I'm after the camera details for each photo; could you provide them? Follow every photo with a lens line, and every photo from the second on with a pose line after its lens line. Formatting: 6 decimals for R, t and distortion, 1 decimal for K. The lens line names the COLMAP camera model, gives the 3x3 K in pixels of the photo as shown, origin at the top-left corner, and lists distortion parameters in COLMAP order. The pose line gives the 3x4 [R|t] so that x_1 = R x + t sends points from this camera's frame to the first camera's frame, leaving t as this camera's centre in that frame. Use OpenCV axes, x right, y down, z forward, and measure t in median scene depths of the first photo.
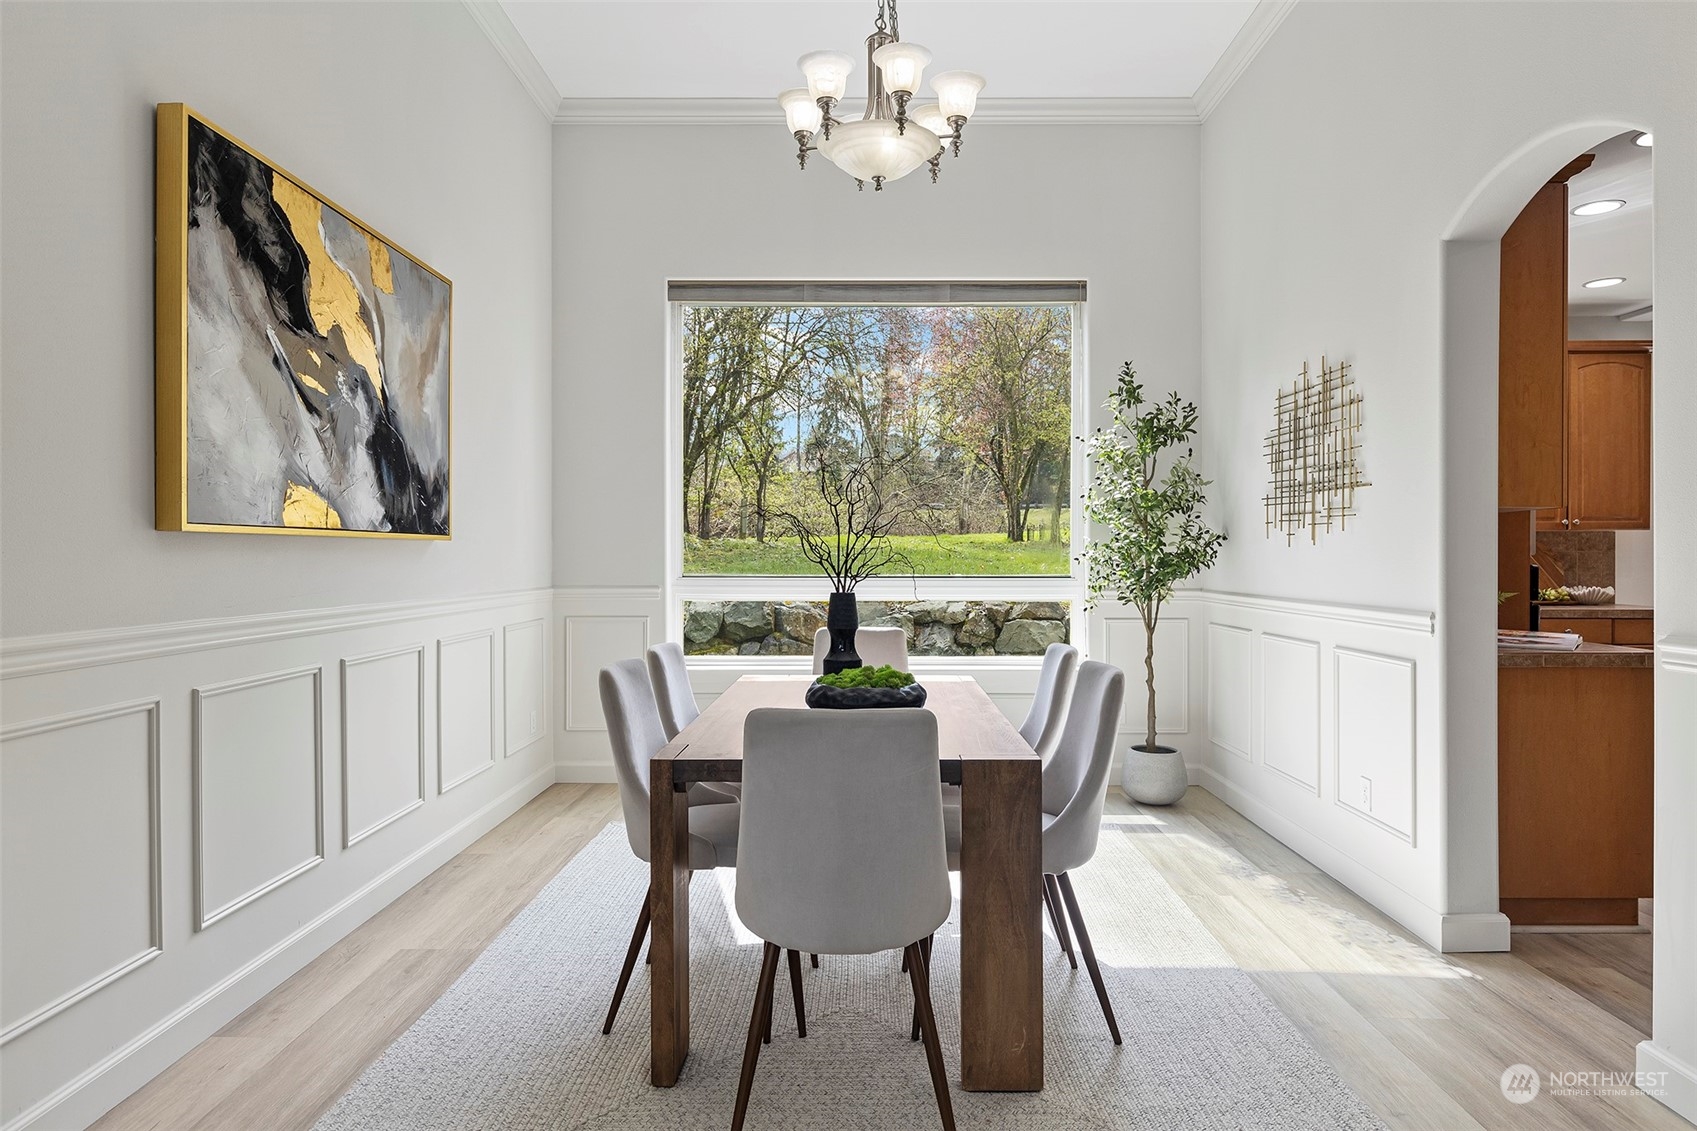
lens RADIAL K [[1028.1, 0, 873.7], [0, 1028.1, 560.5], [0, 0, 1]] dist [0.003665, -0.001073]
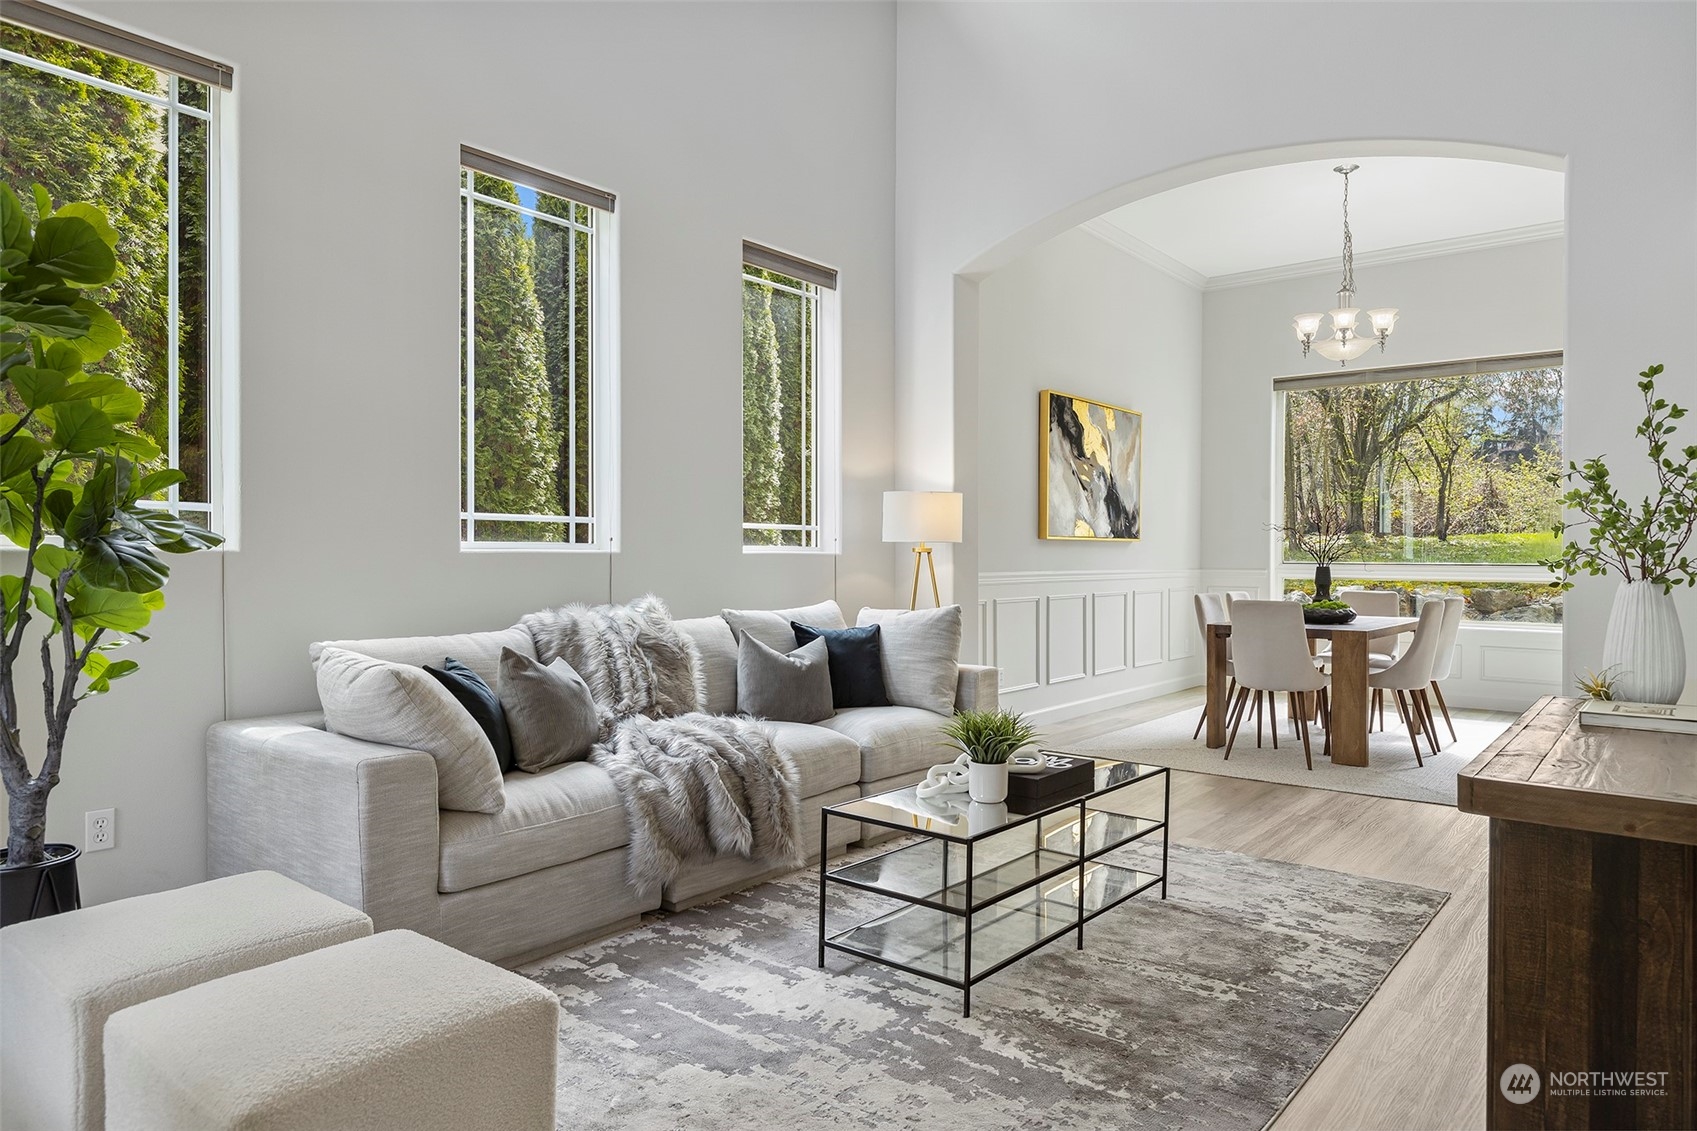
lens RADIAL K [[1042.8, 0, 857.0], [0, 1042.8, 563.2], [0, 0, 1]] dist [0.005985, -0.001055]
pose [[0.785205, 0.009301, -0.619166, 0.534463], [-0.006575, 0.999956, 0.006683, 0.016829], [0.619201, -0.001177, 0.785231, -1.209458]]
